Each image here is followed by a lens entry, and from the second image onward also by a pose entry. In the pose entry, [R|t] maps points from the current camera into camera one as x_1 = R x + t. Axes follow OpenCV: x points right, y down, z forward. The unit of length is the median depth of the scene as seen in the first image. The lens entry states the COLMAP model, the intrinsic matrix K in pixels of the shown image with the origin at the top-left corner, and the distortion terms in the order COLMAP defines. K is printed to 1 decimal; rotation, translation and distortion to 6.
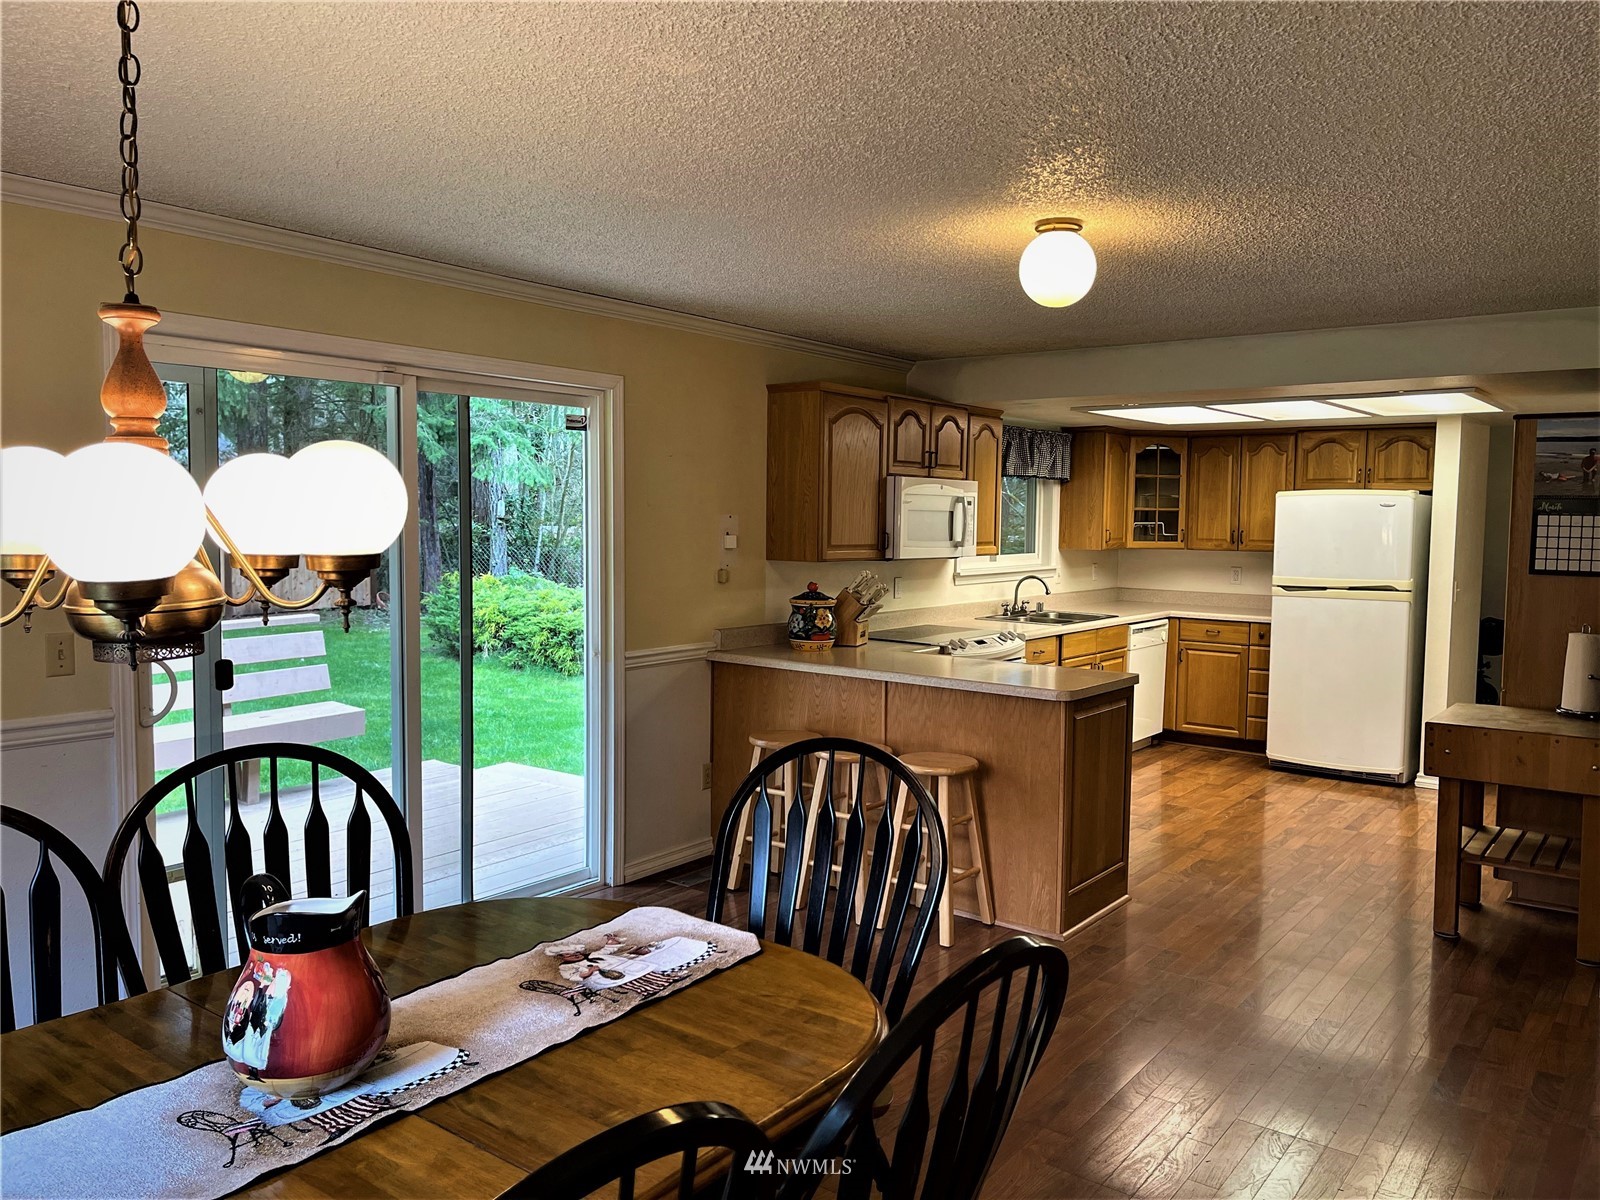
lens RADIAL K [[1207.9, 0, 808.5], [0, 1207.9, 590.4], [0, 0, 1]] dist [0.058104, -0.062808]
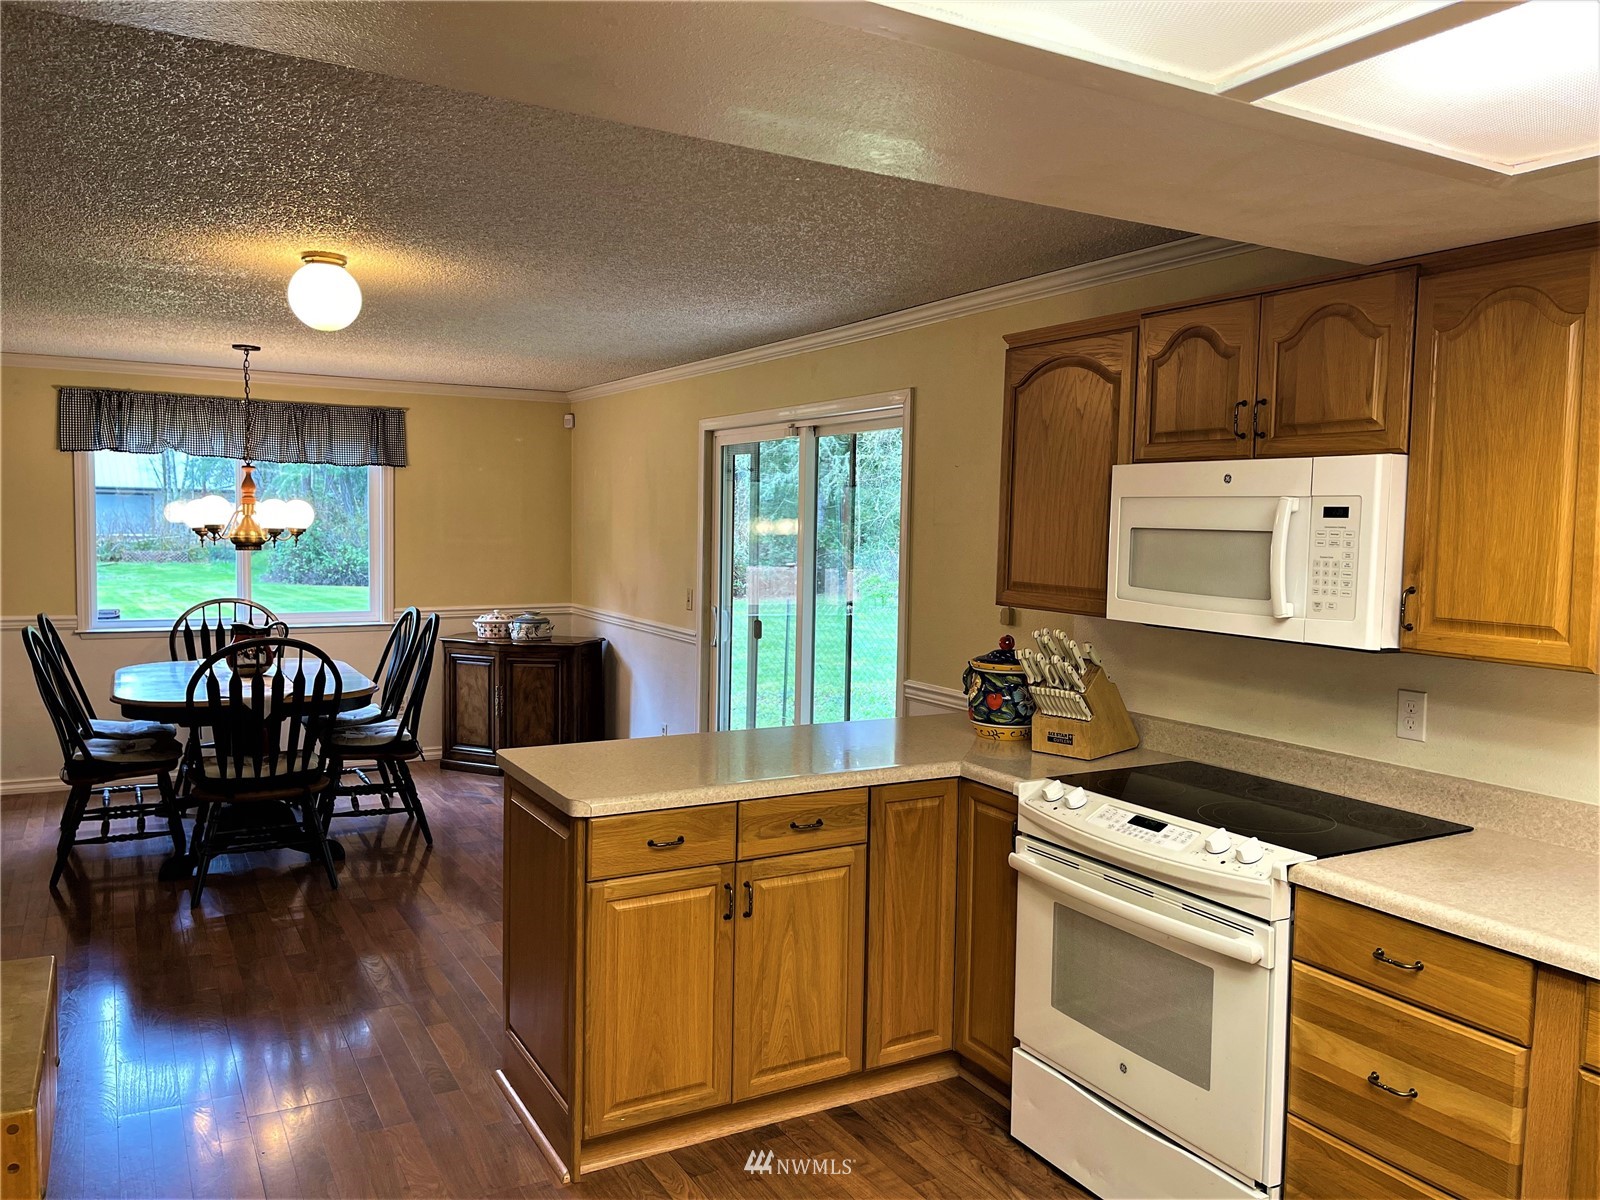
lens RADIAL K [[1207.9, 0, 820.1], [0, 1207.9, 595.2], [0, 0, 1]] dist [0.058104, -0.062808]
pose [[-0.389525, 0.036636, -0.920287, 0.482811], [-0.082722, 0.993779, 0.074574, -0.051661], [0.917293, 0.105176, -0.384071, 0.848581]]
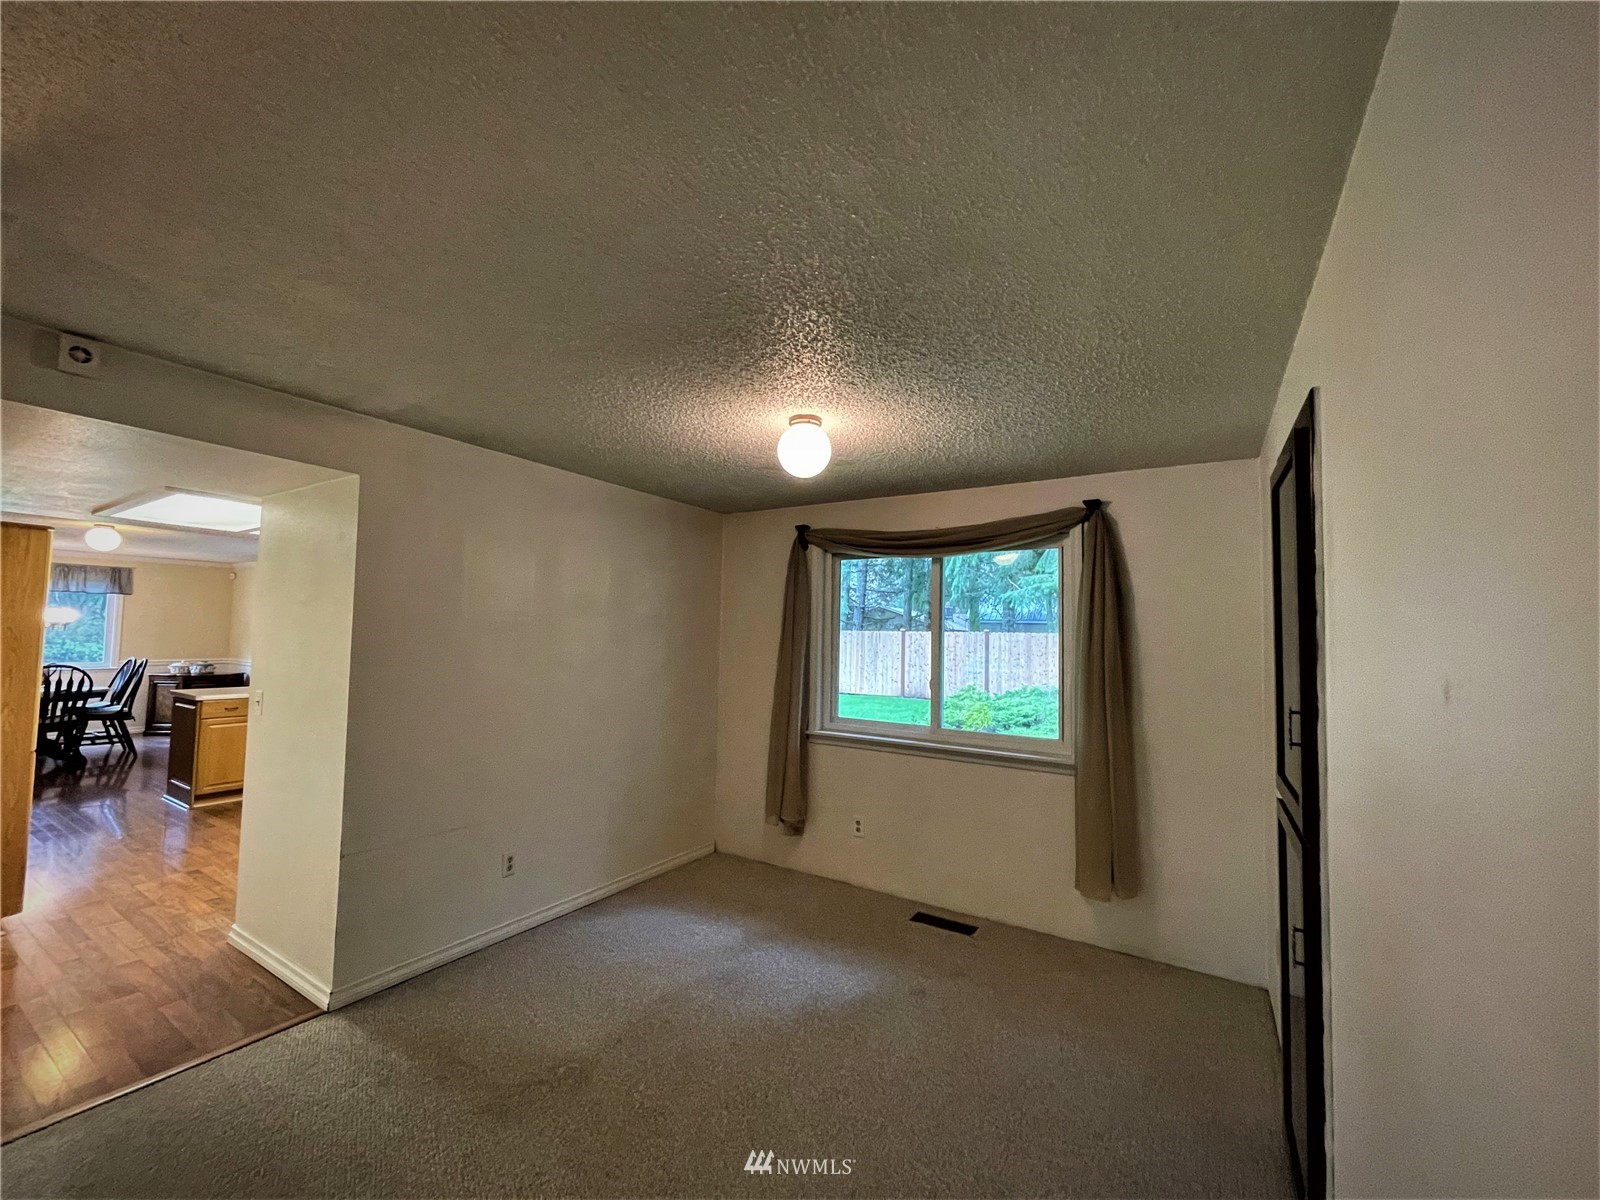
lens RADIAL K [[643.1, 0, 793.8], [0, 643.1, 607.8], [0, 0, 1]] dist [-0.000595, 0.000822]
pose [[0.083445, -0.048871, -0.995313, 0.968080], [-0.089069, 0.994433, -0.056296, -0.072129], [0.992524, 0.093350, 0.078628, 1.257102]]
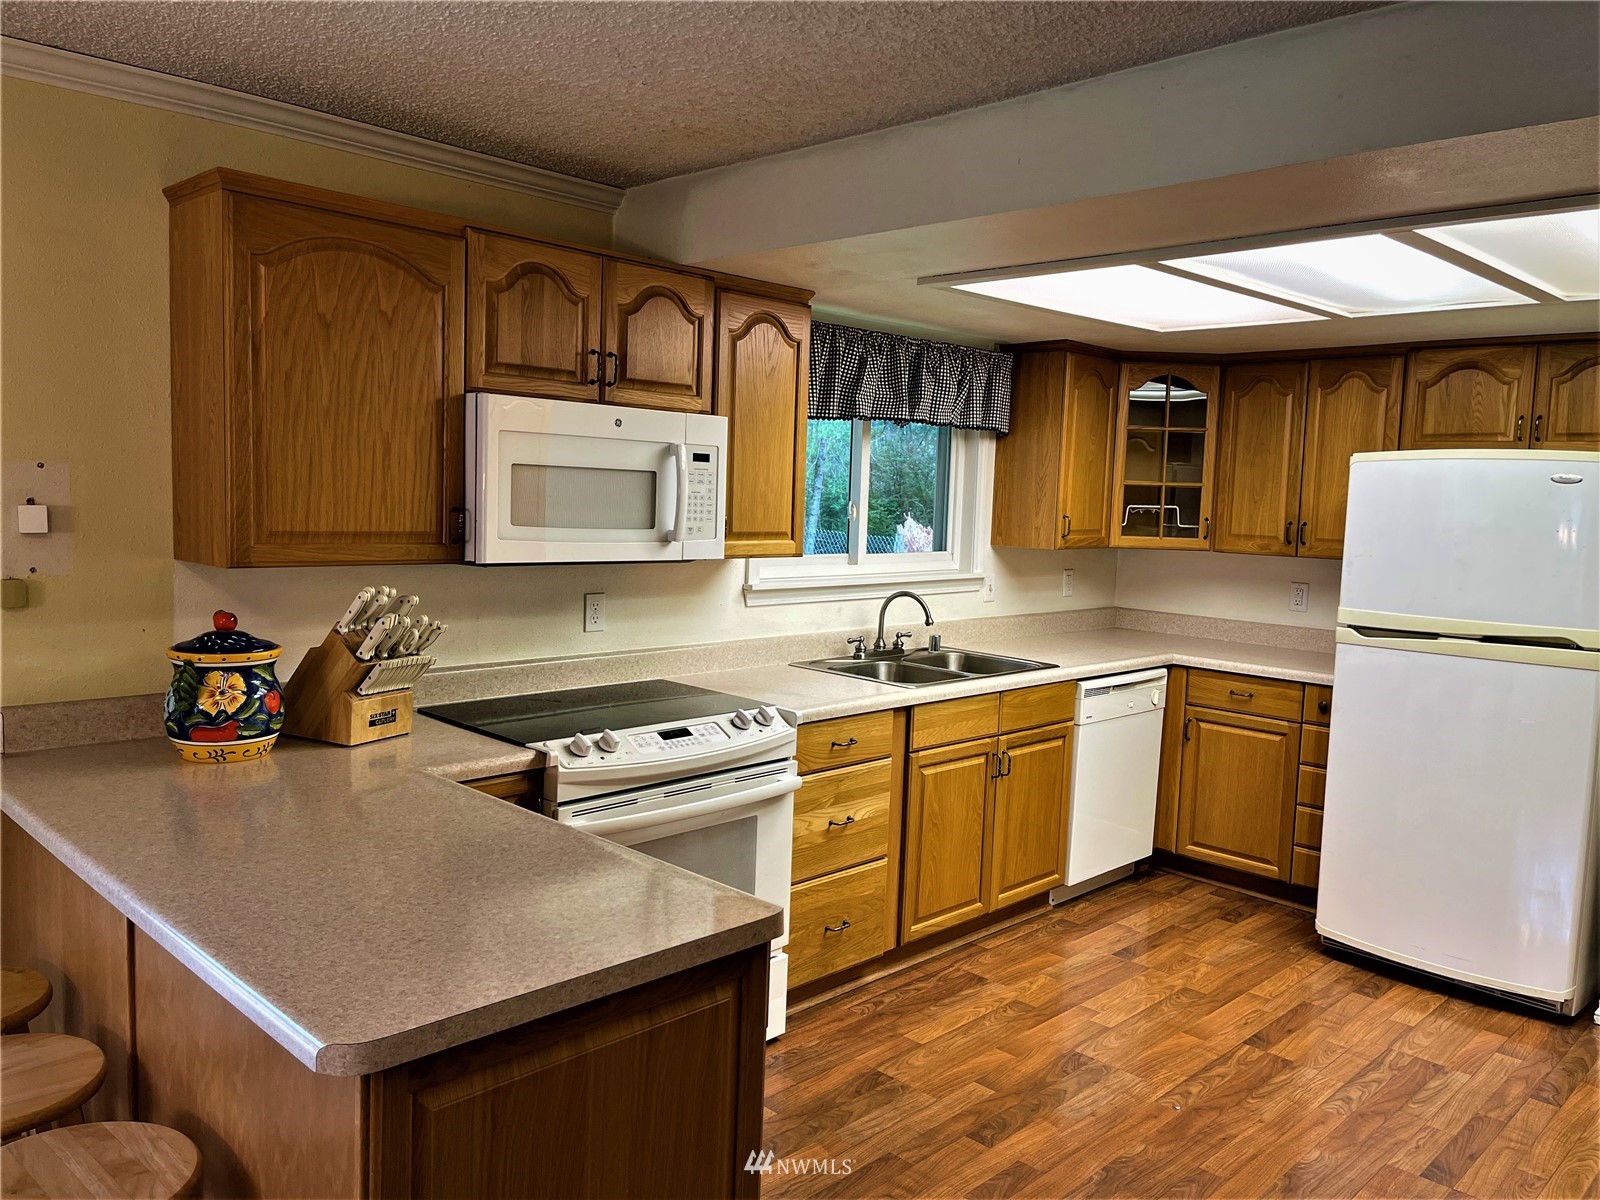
lens RADIAL K [[1207.9, 0, 795.8], [0, 1207.9, 598.0], [0, 0, 1]] dist [0.058104, -0.062808]
pose [[0.990569, 0.032146, -0.133191, 0.207464], [-0.029025, 0.999258, 0.025311, -0.022026], [0.133906, -0.021207, 0.990767, 0.413176]]
